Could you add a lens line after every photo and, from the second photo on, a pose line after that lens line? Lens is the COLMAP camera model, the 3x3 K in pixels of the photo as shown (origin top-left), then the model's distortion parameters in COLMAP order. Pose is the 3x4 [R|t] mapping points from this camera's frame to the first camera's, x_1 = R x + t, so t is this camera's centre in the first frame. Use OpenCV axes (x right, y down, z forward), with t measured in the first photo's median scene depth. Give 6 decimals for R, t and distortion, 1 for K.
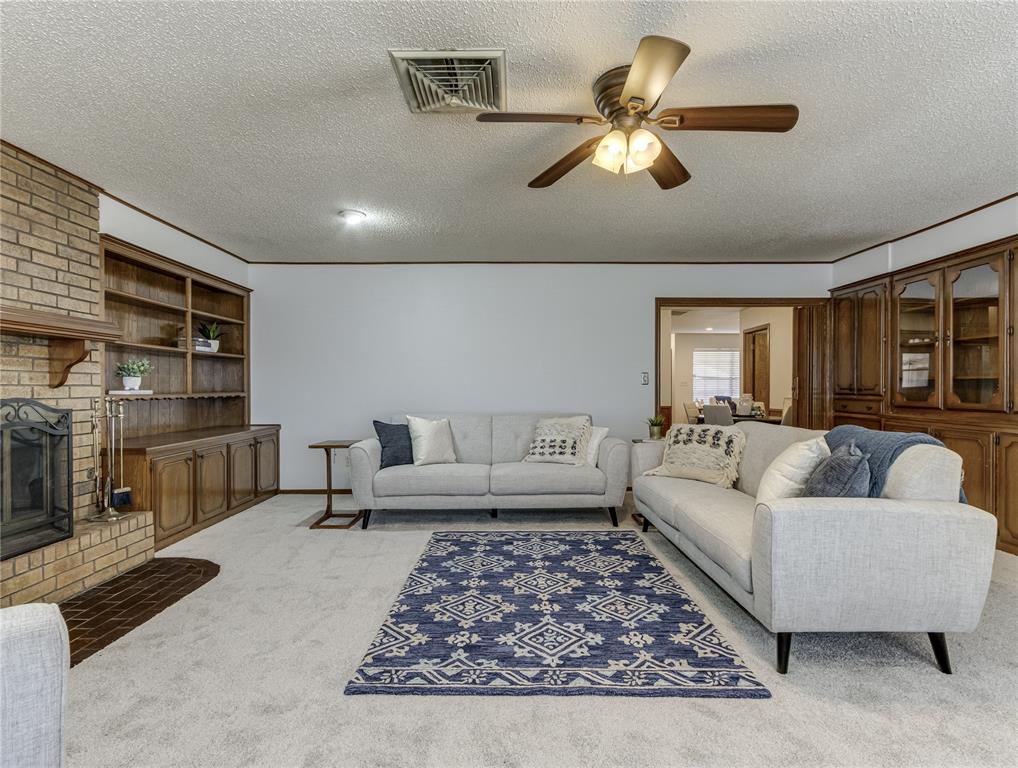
lens RADIAL K [[519.9, 0, 511.2], [0, 519.9, 389.2], [0, 0, 1]] dist [0.004830, 0.000081]
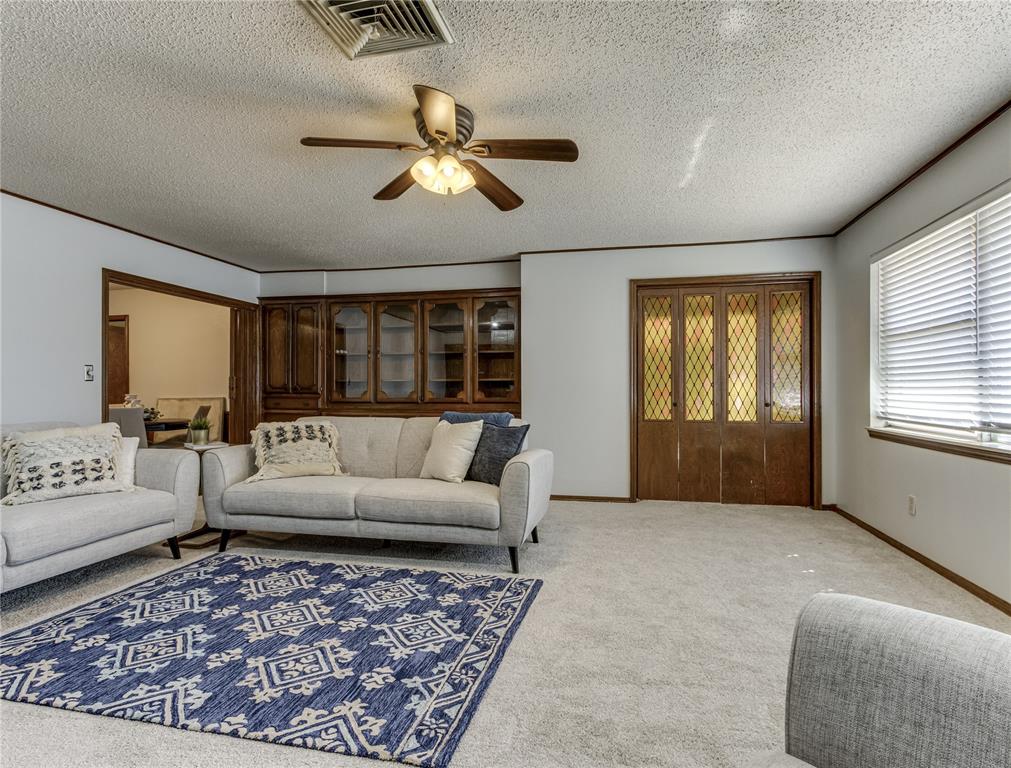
lens RADIAL K [[535.3, 0, 508.7], [0, 535.3, 389.1], [0, 0, 1]] dist [0.001593, 0.000260]
pose [[0.229452, 0.005582, 0.973304, -0.688457], [0.001183, 0.999981, -0.006014, 0.015722], [-0.973319, 0.002531, 0.229441, 0.462807]]
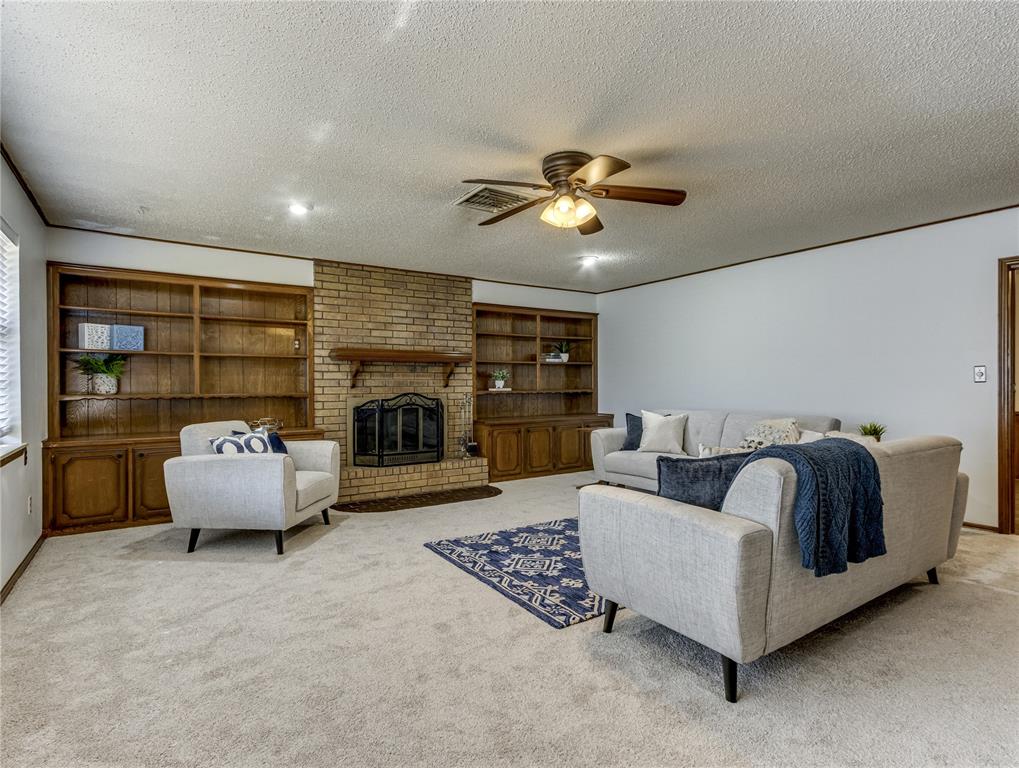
lens RADIAL K [[521.8, 0, 509.5], [0, 521.8, 384.0], [0, 0, 1]] dist [-0.000457, -0.000011]
pose [[0.559336, -0.002015, -0.828939, 0.960780], [0.002582, 0.999996, -0.000688, -0.014644], [0.828937, -0.001755, 0.559339, 0.106164]]
